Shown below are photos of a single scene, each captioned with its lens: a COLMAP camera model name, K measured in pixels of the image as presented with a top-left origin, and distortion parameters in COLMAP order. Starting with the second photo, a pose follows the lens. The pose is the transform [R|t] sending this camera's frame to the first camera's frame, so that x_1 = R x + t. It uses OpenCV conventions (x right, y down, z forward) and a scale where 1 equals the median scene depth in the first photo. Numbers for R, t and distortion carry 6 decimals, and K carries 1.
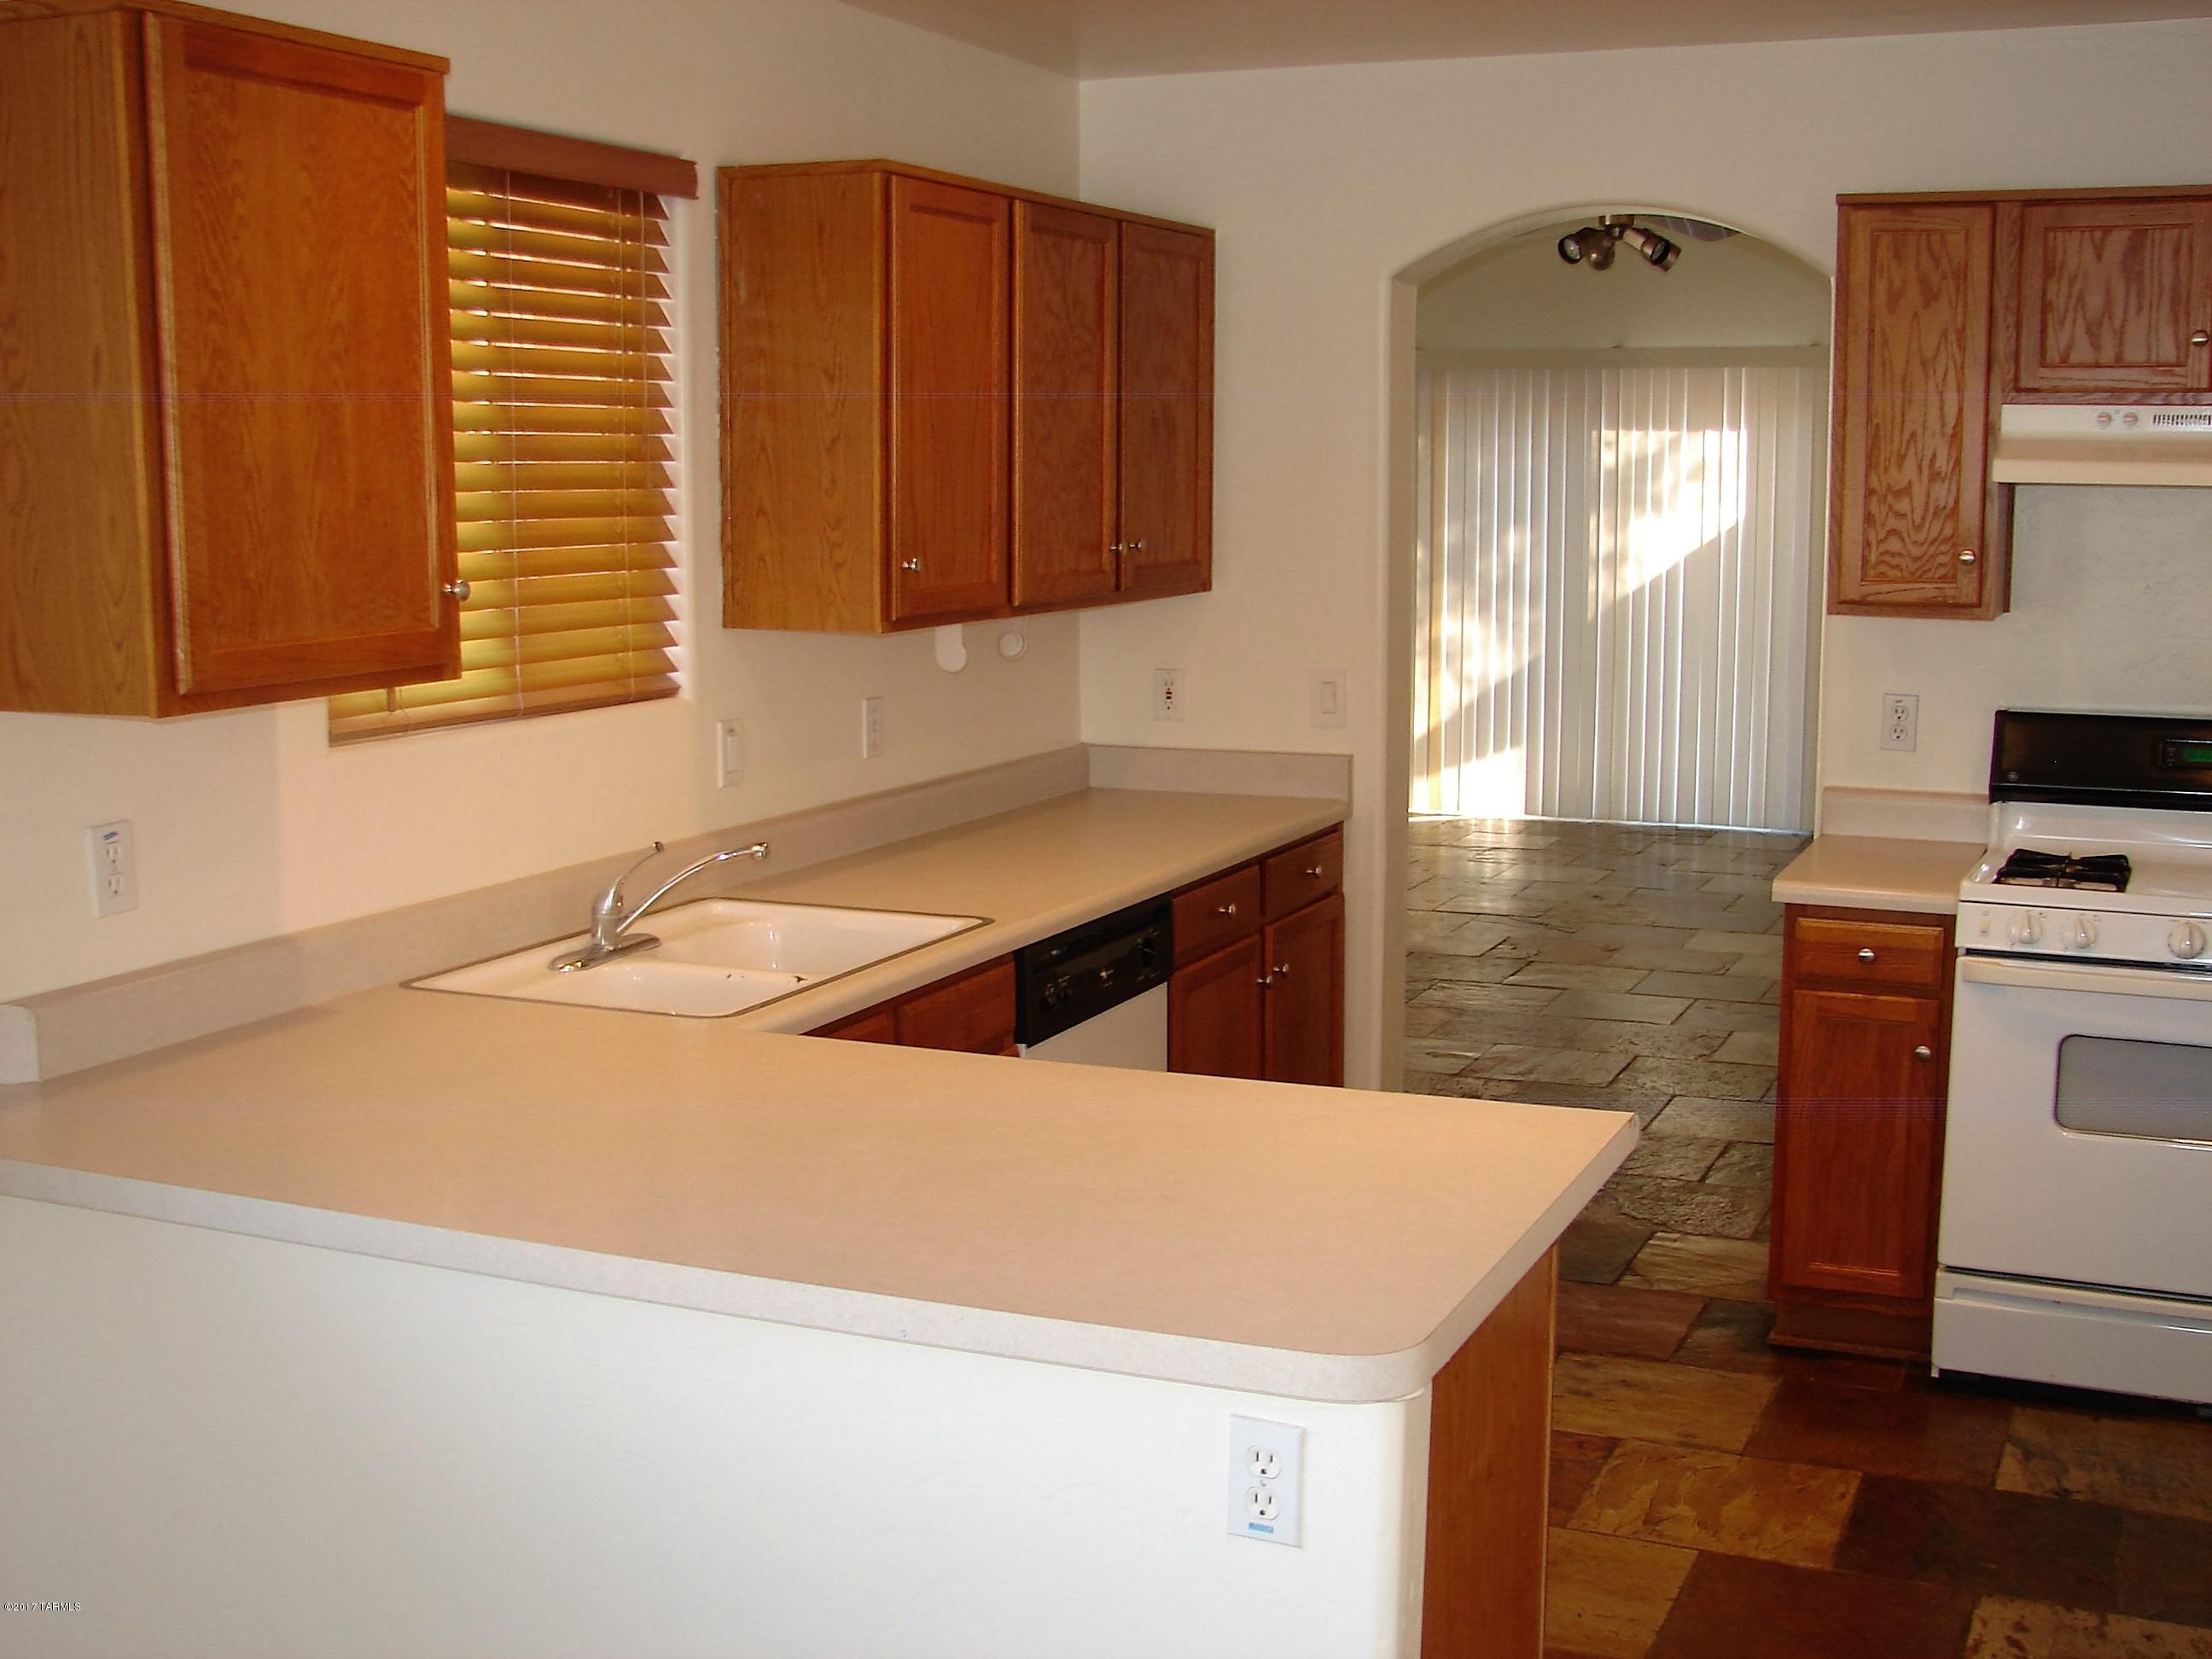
lens RADIAL K [[2543.2, 0, 1106.8], [0, 2543.2, 831.0], [0, 0, 1]] dist [-0.072549, 0.000000]
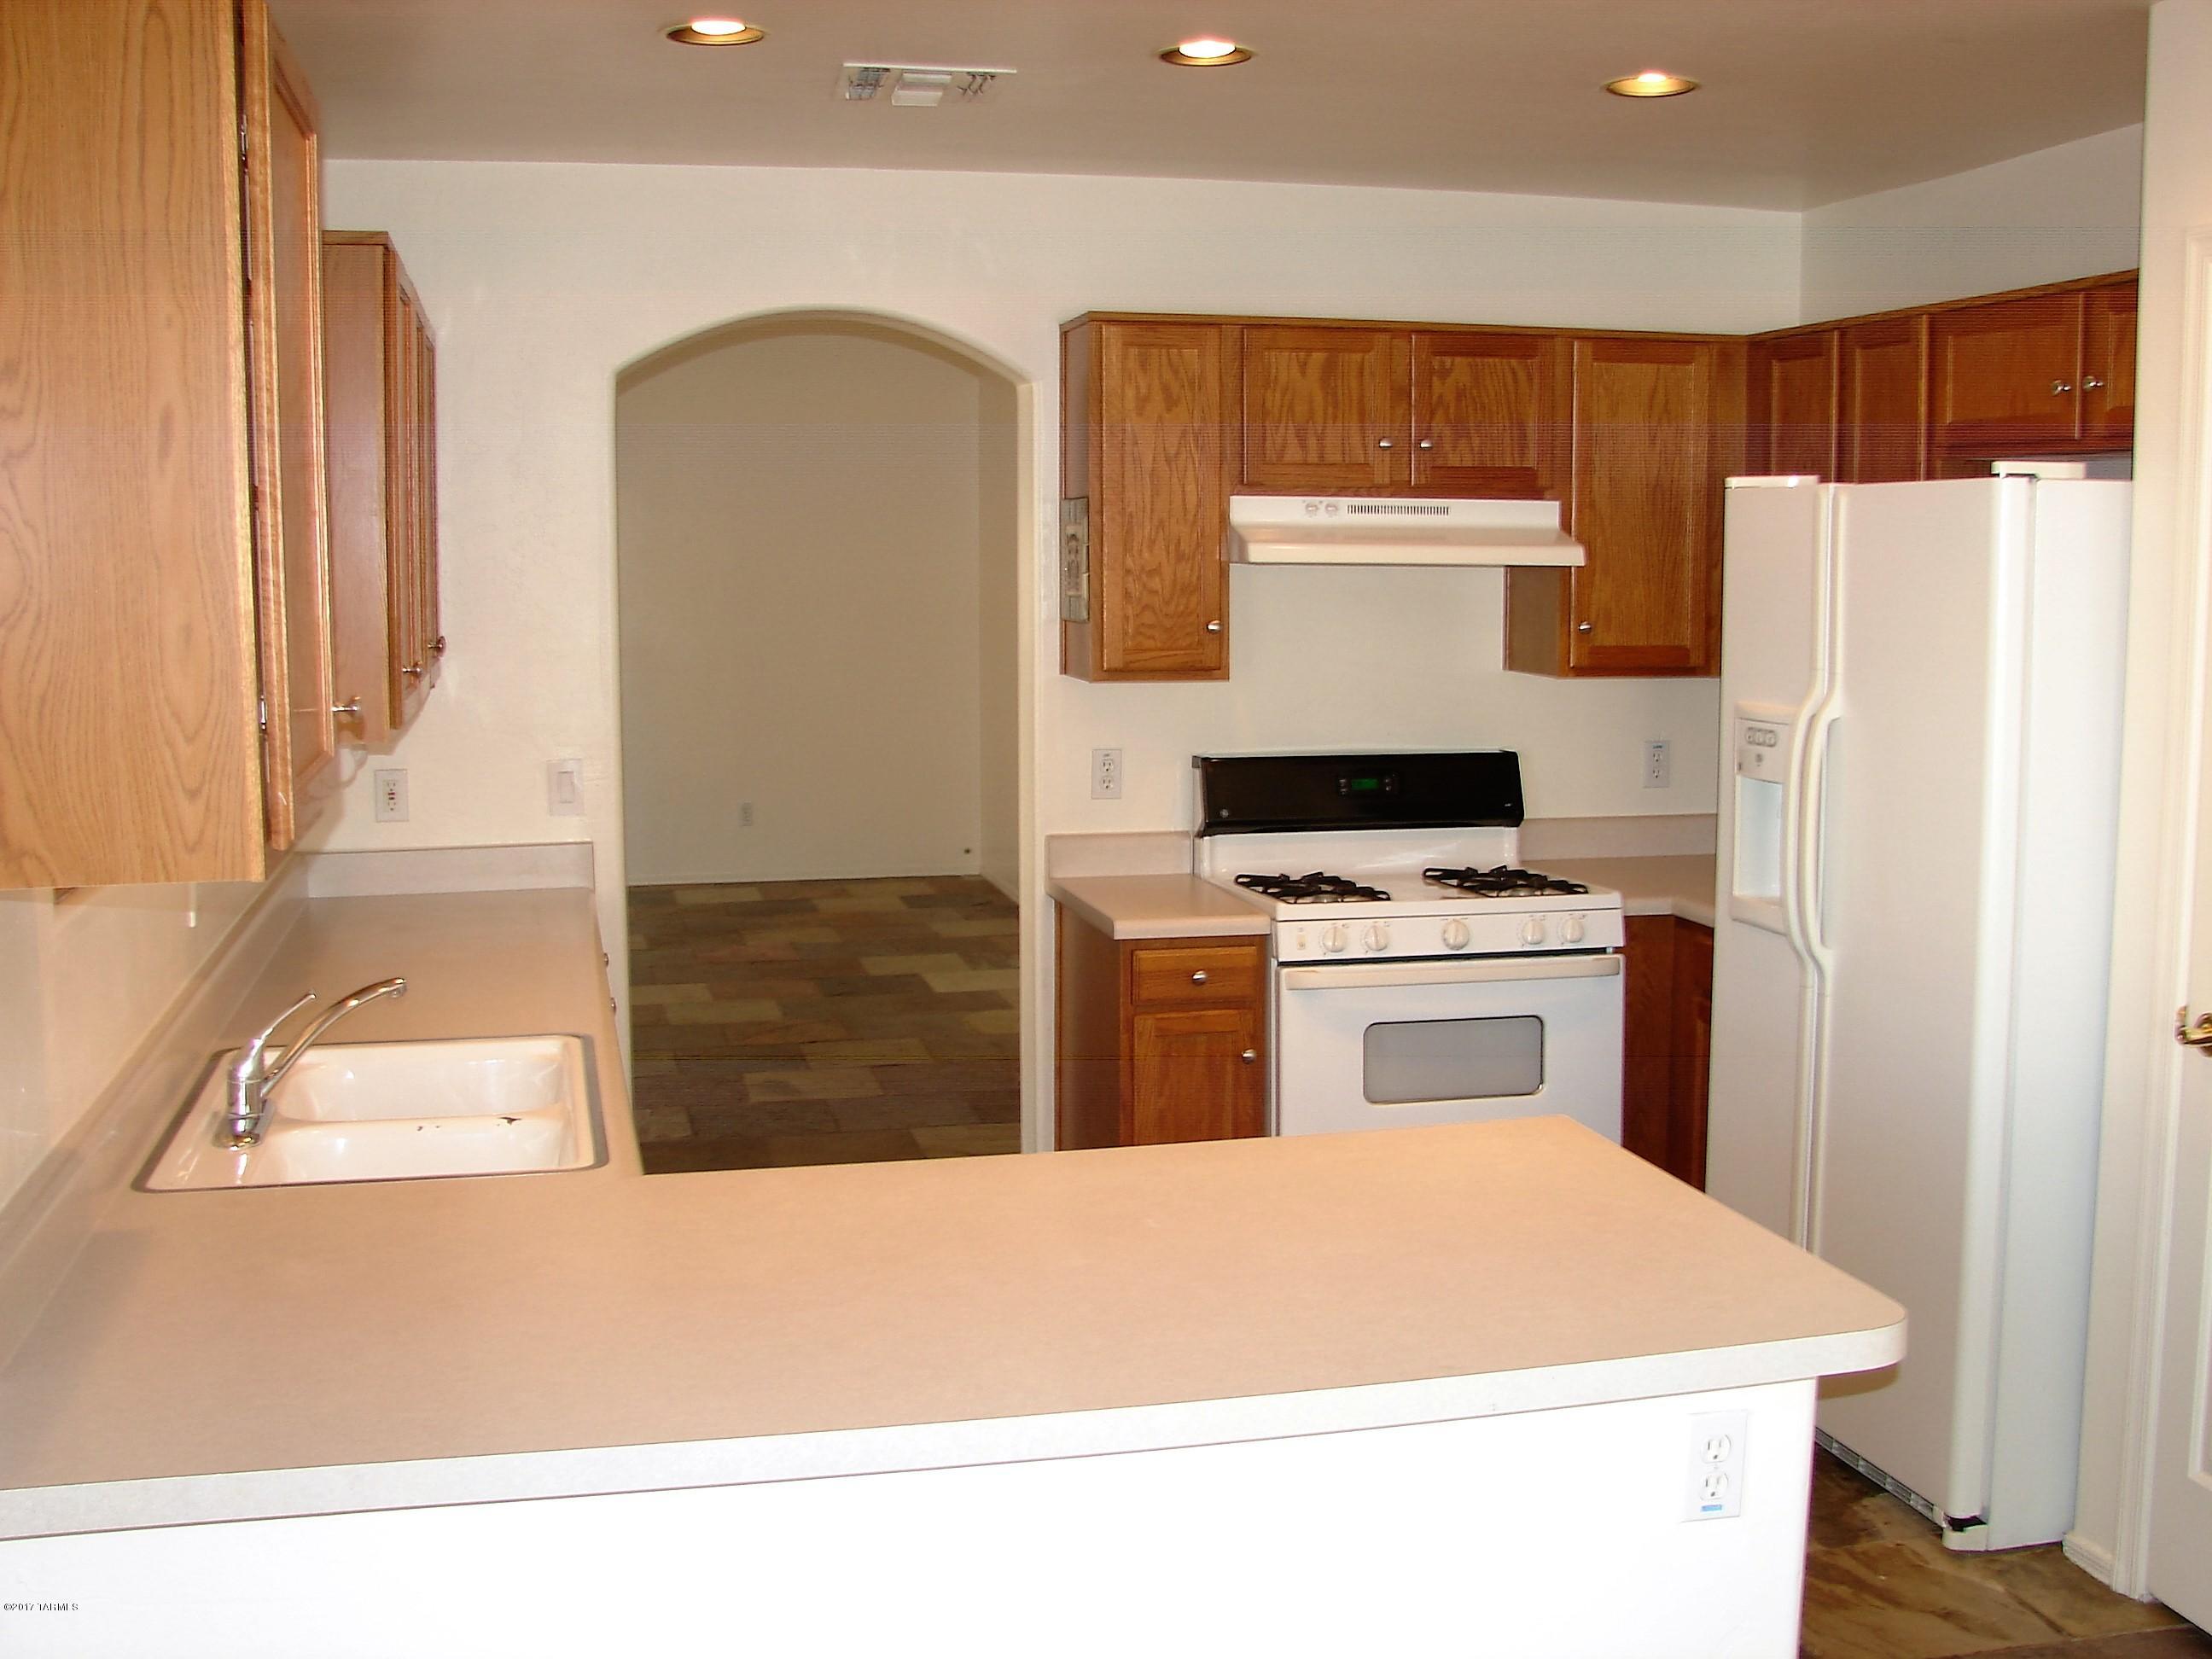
lens RADIAL K [[2397.4, 0, 1106.6], [0, 2397.4, 828.0], [0, 0, 1]] dist [-0.122579, 0.000000]
pose [[0.794856, -0.073305, 0.602355, -0.376248], [0.089361, 0.995994, 0.003290, -0.025054], [-0.600183, 0.051212, 0.798222, 0.157945]]
